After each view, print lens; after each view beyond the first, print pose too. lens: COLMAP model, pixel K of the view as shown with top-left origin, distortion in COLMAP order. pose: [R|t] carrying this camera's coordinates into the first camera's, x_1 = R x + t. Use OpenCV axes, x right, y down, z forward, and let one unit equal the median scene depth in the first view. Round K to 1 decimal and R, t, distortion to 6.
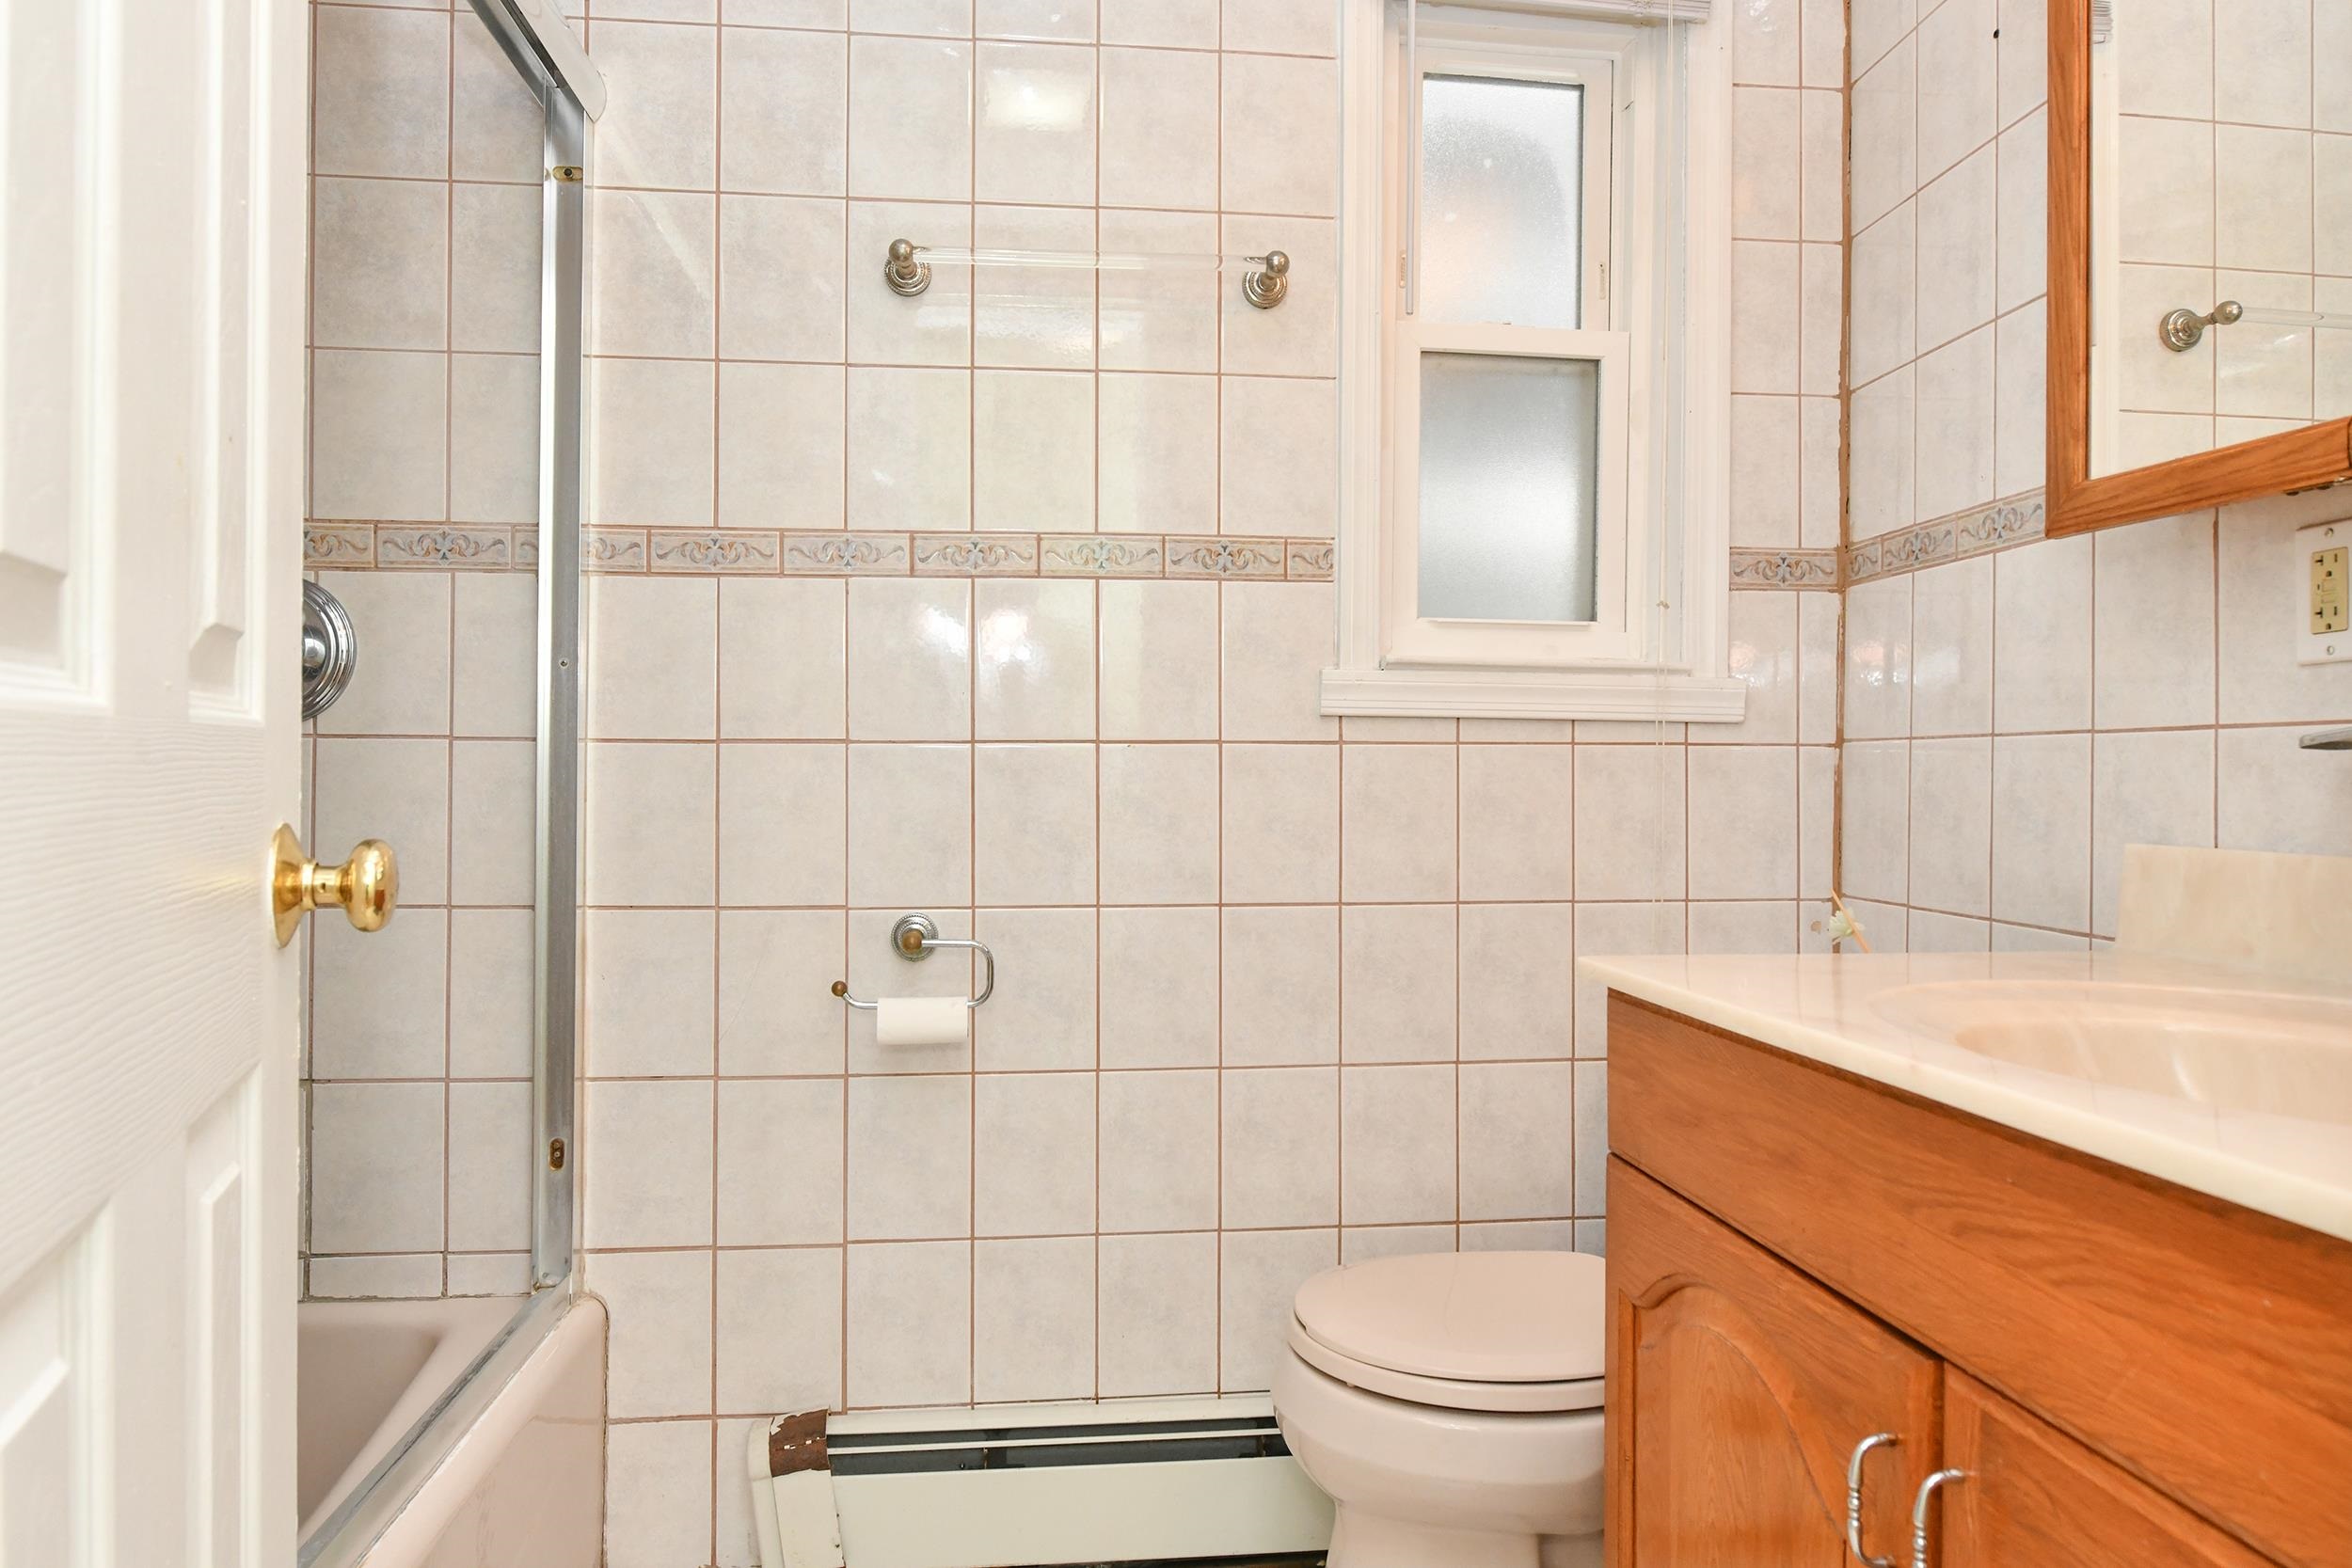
lens RADIAL K [[1389.3, 0, 1152.5], [0, 1389.3, 763.5], [0, 0, 1]] dist [-0.003295, -0.002053]
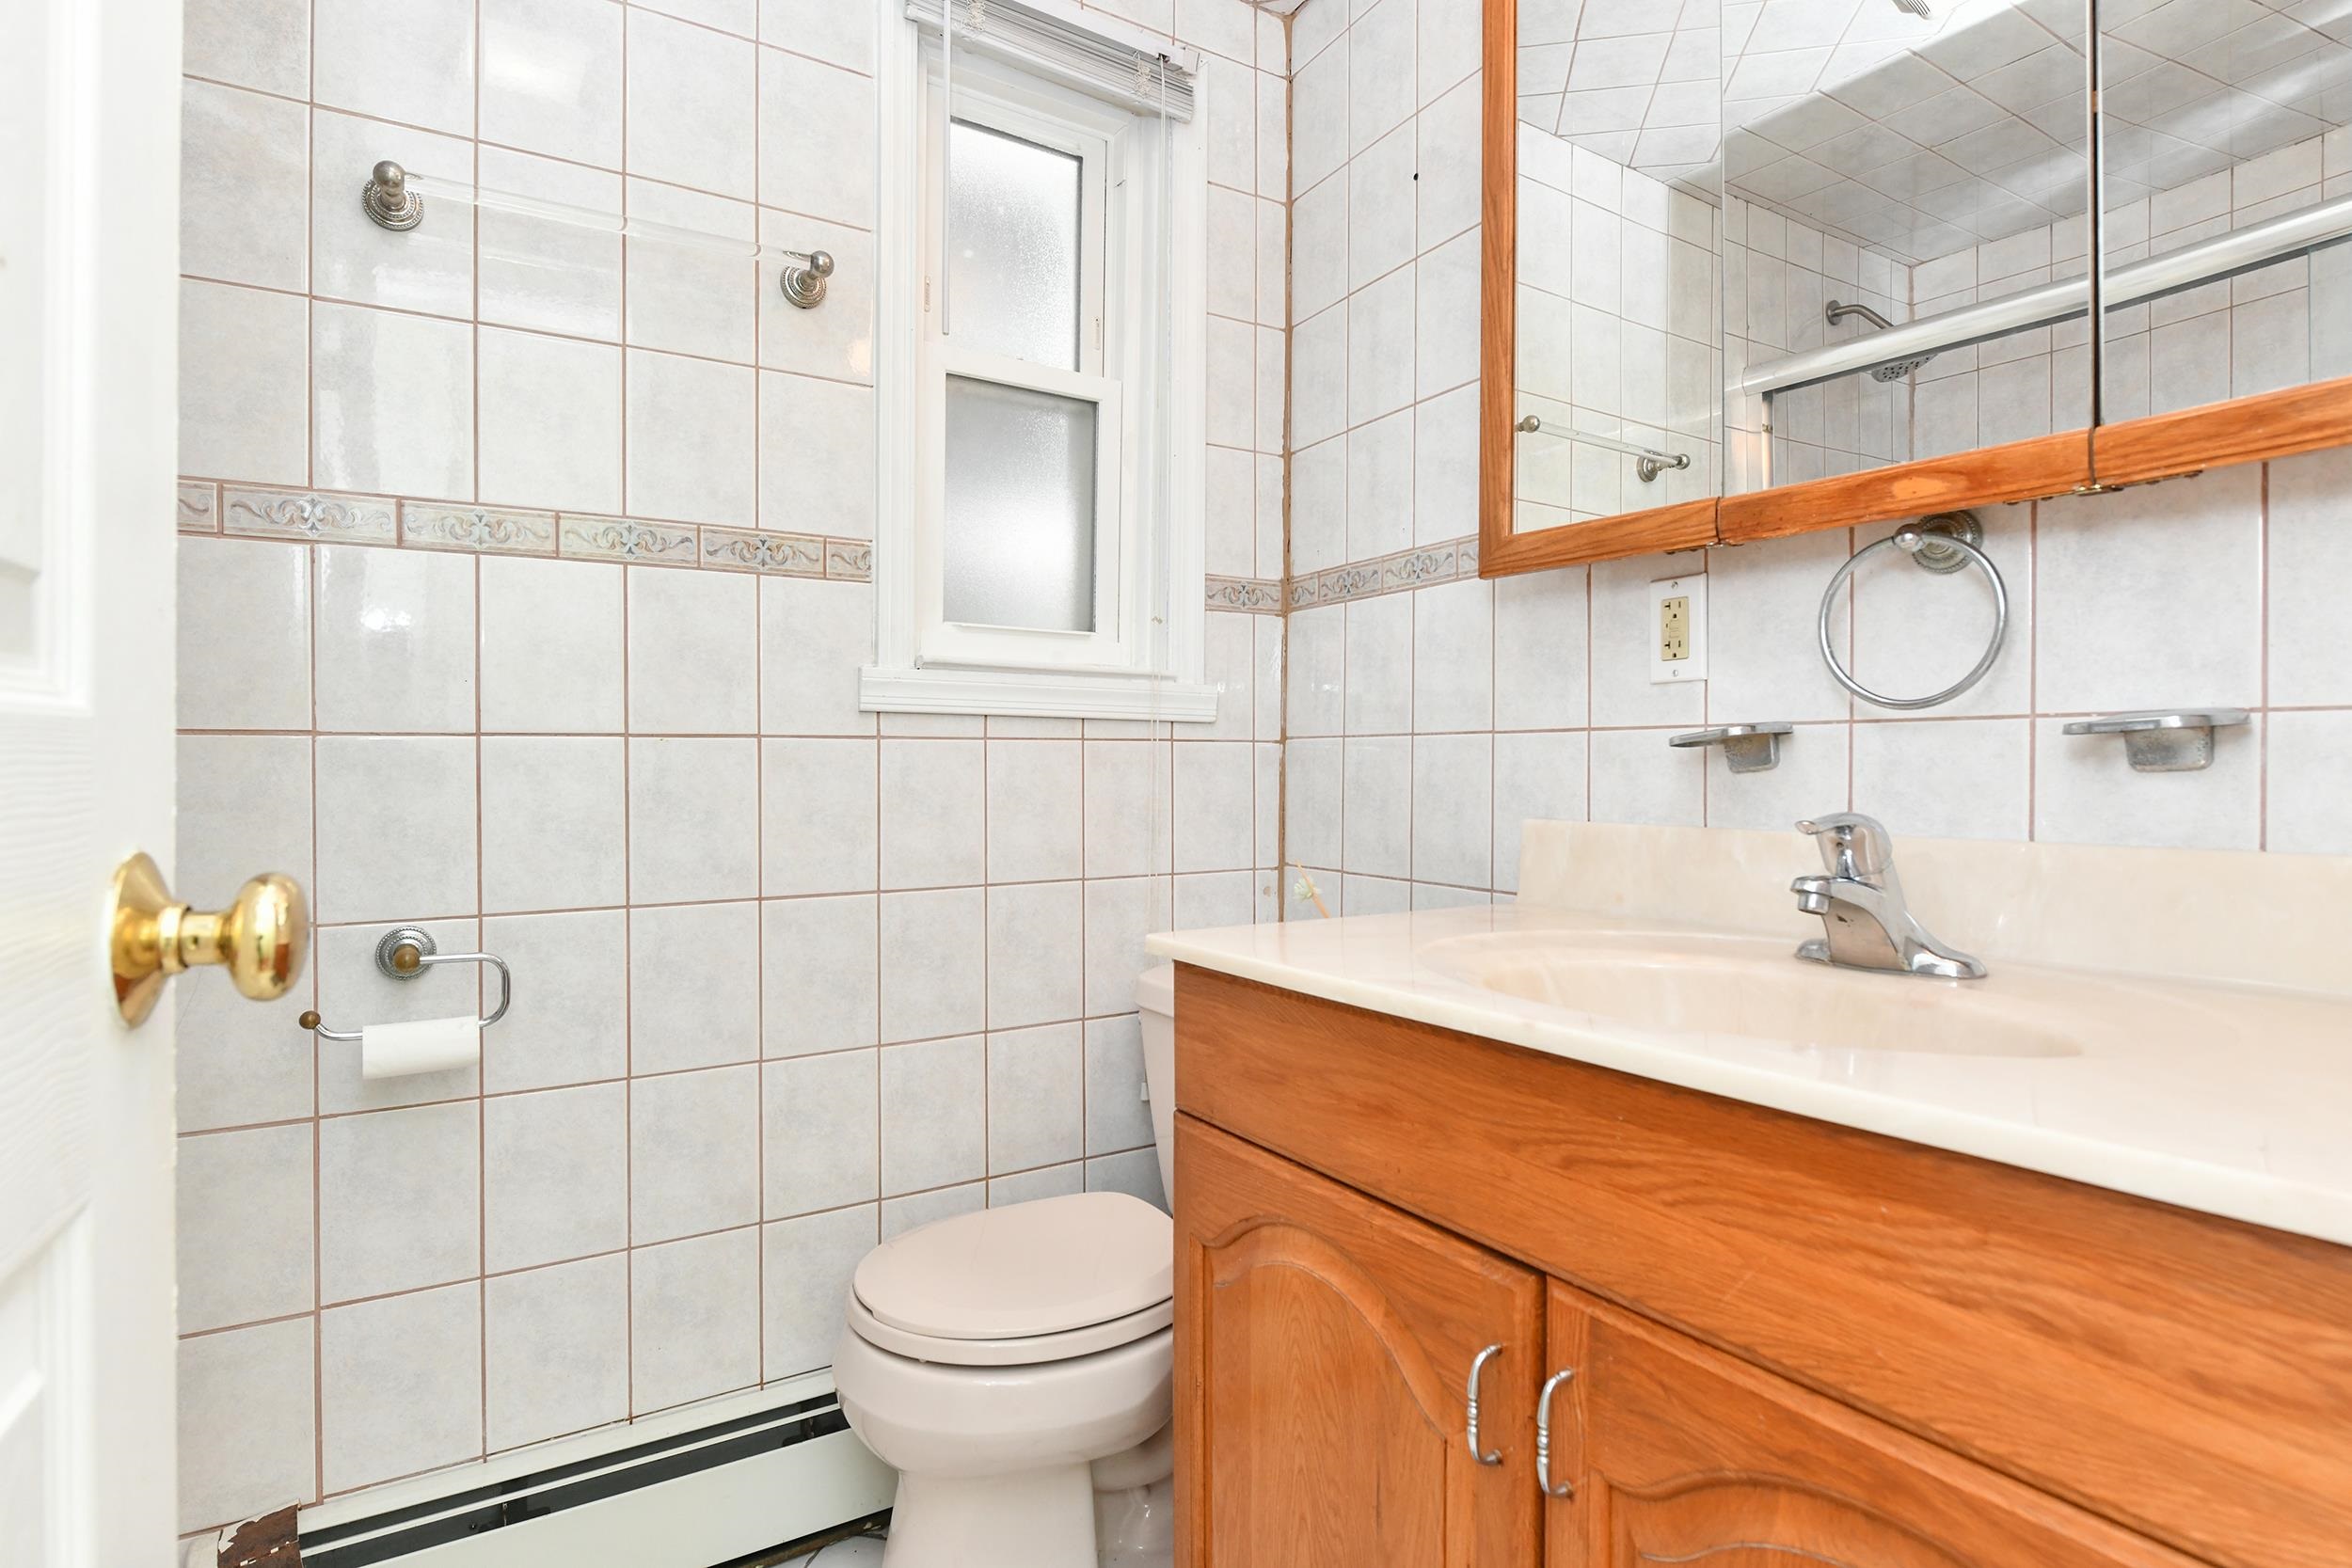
lens RADIAL K [[1203.0, 0, 1166.7], [0, 1203.0, 767.7], [0, 0, 1]] dist [-0.002862, -0.005354]
pose [[0.903846, -0.005309, 0.427825, -0.060567], [0.000970, 0.999946, 0.010359, -0.001620], [-0.427857, -0.008948, 0.903802, 0.098805]]
